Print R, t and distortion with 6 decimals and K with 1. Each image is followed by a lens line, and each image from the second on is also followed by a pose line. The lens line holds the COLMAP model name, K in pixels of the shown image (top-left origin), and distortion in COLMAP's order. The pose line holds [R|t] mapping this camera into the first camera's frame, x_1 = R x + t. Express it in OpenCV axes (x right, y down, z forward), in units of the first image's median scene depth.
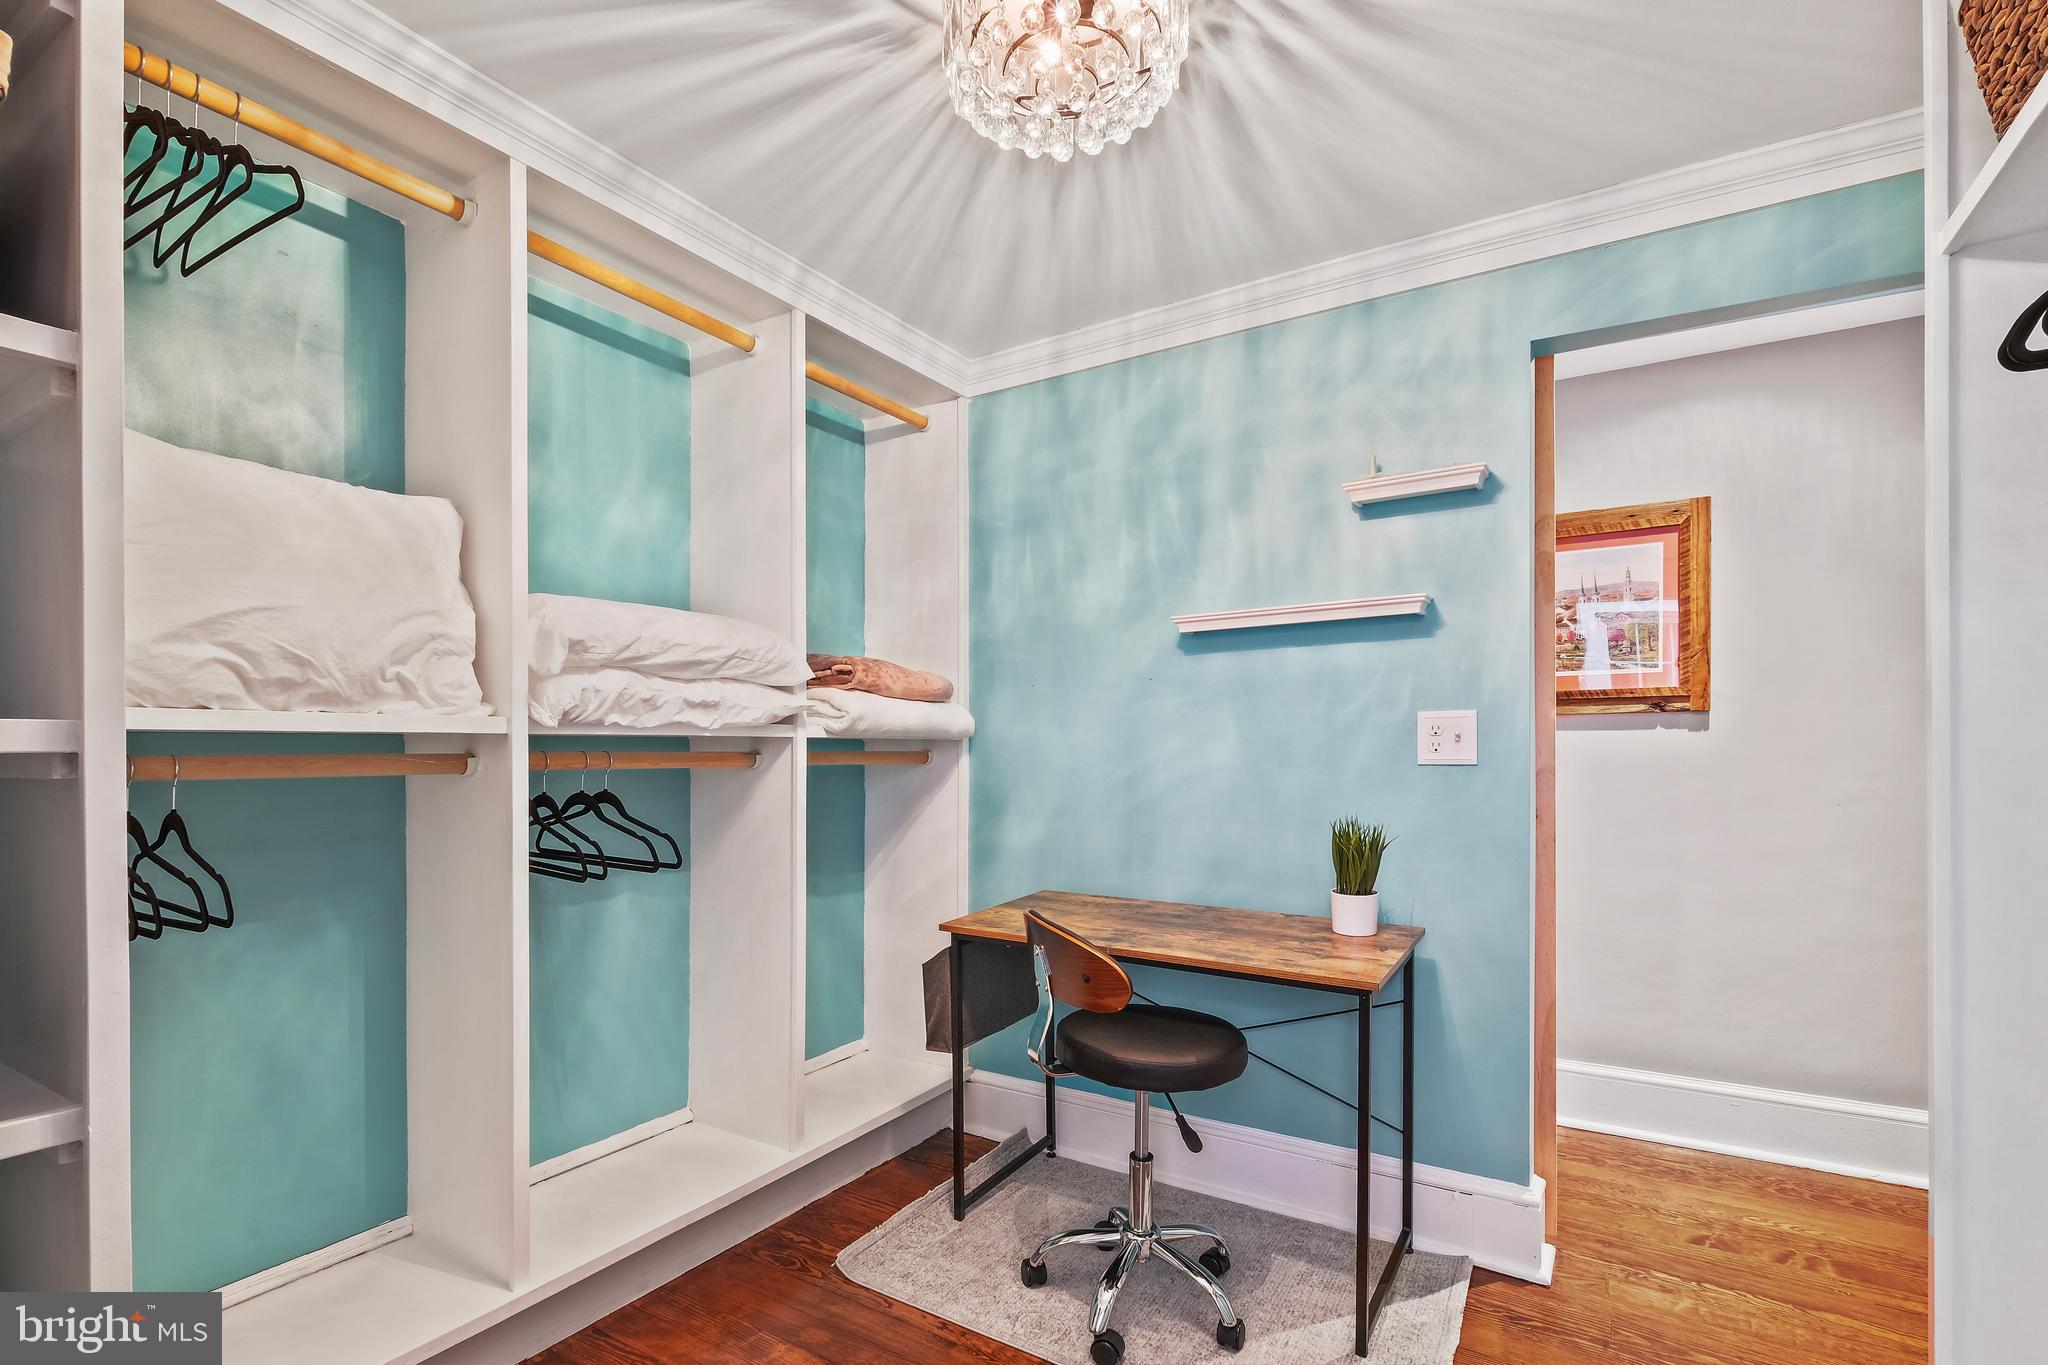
lens RADIAL K [[914.8, 0, 1043.1], [0, 914.8, 739.2], [0, 0, 1]] dist [0.000955, 0.000523]
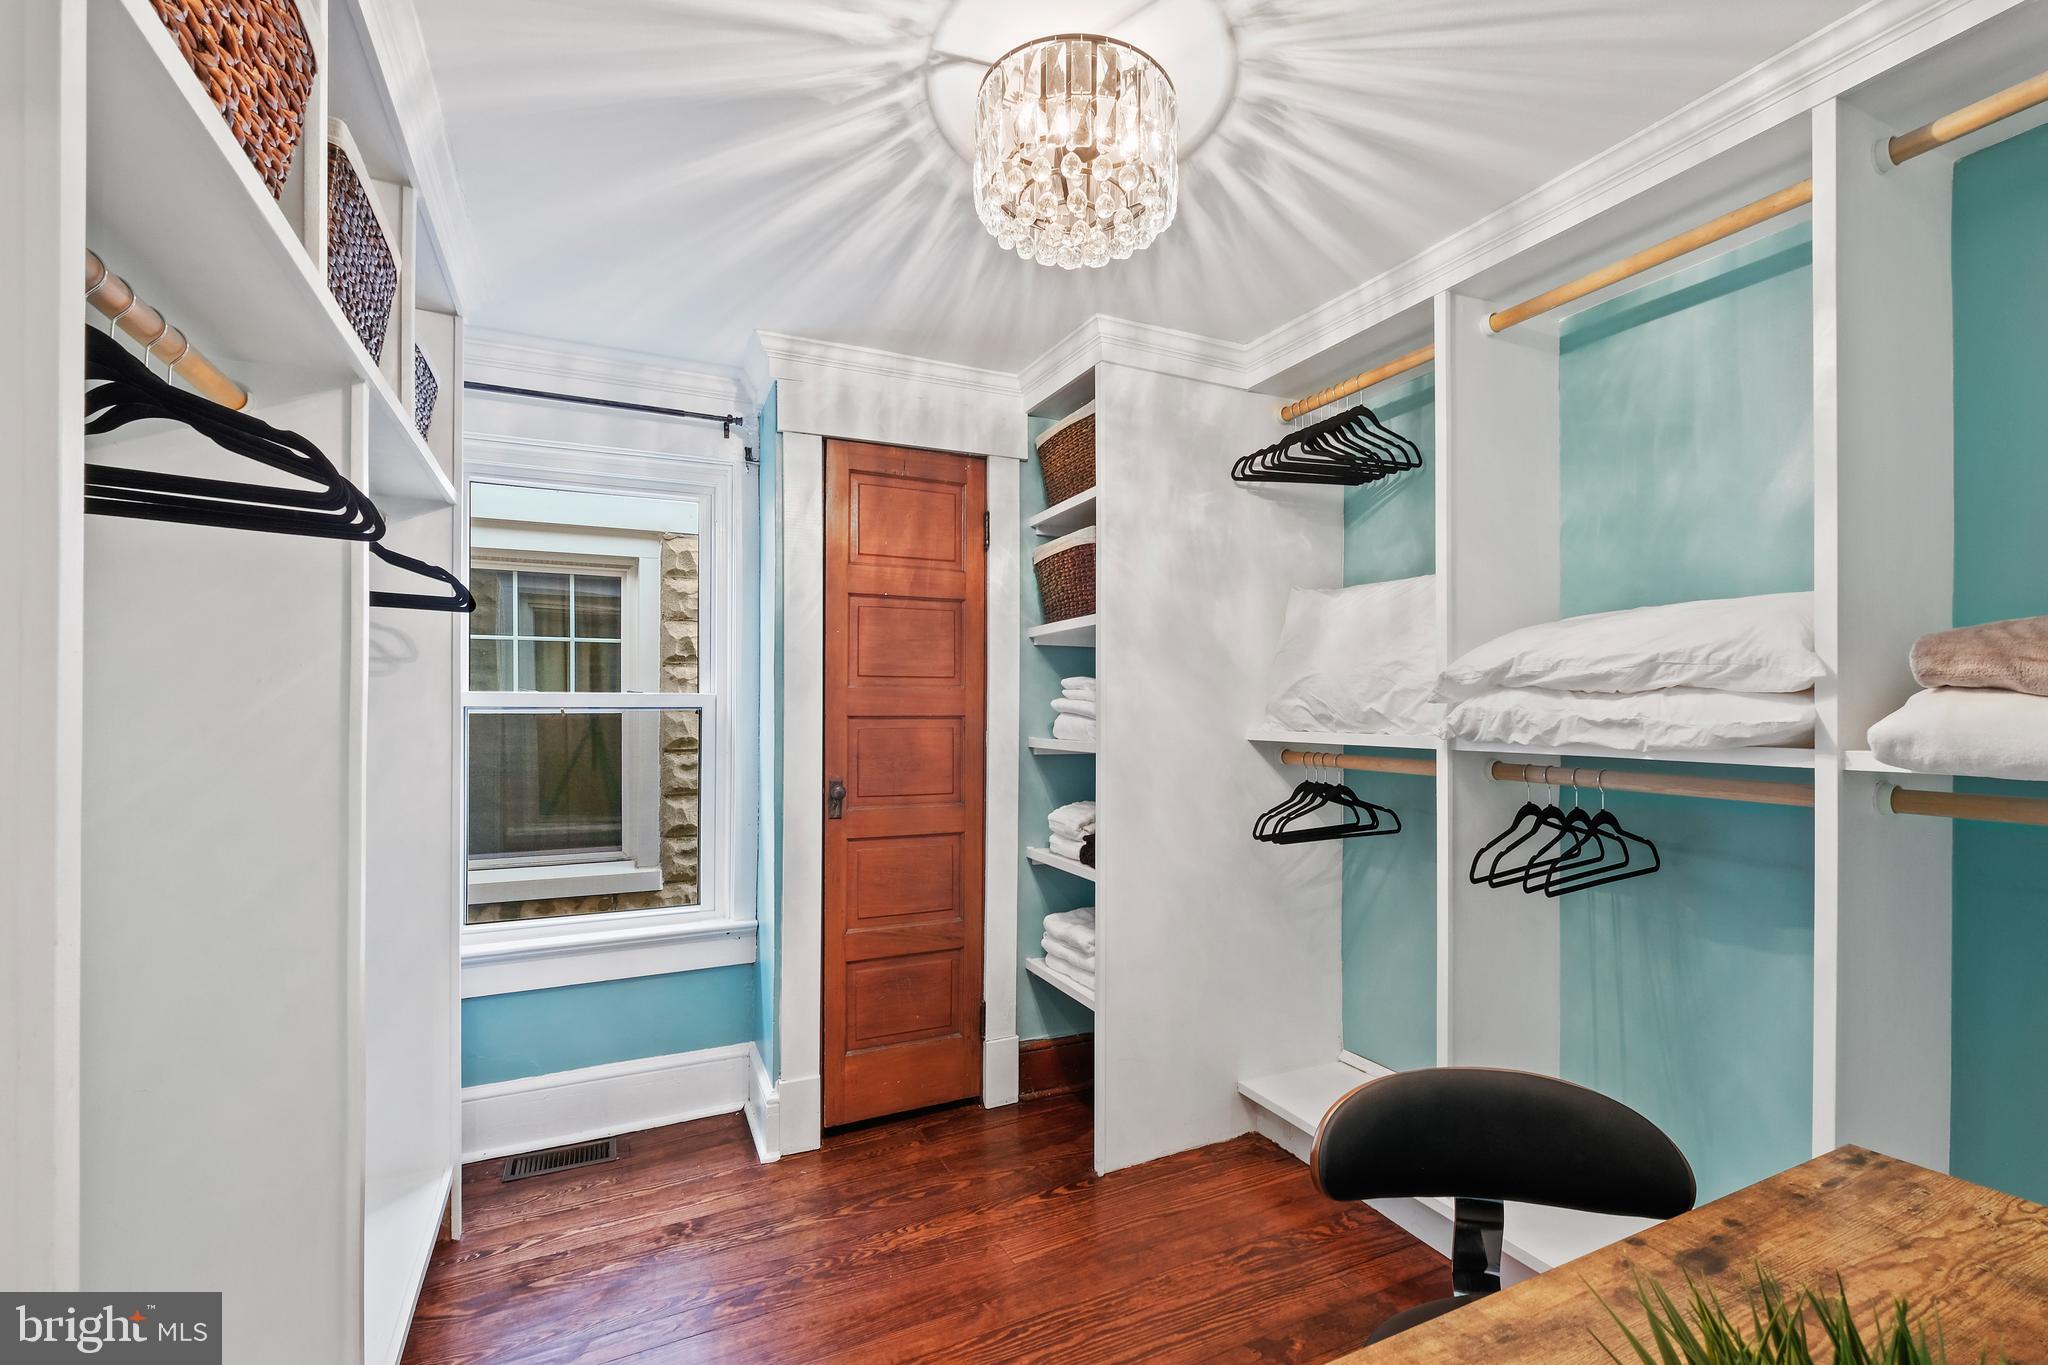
lens RADIAL K [[914.8, 0, 1024.3], [0, 914.8, 703.2], [0, 0, 1]] dist [0.000955, 0.000523]
pose [[-0.551830, -0.007650, -0.833922, 0.662543], [-0.000678, 0.999962, -0.008724, -0.049115], [0.833956, -0.004249, -0.551814, 1.022604]]
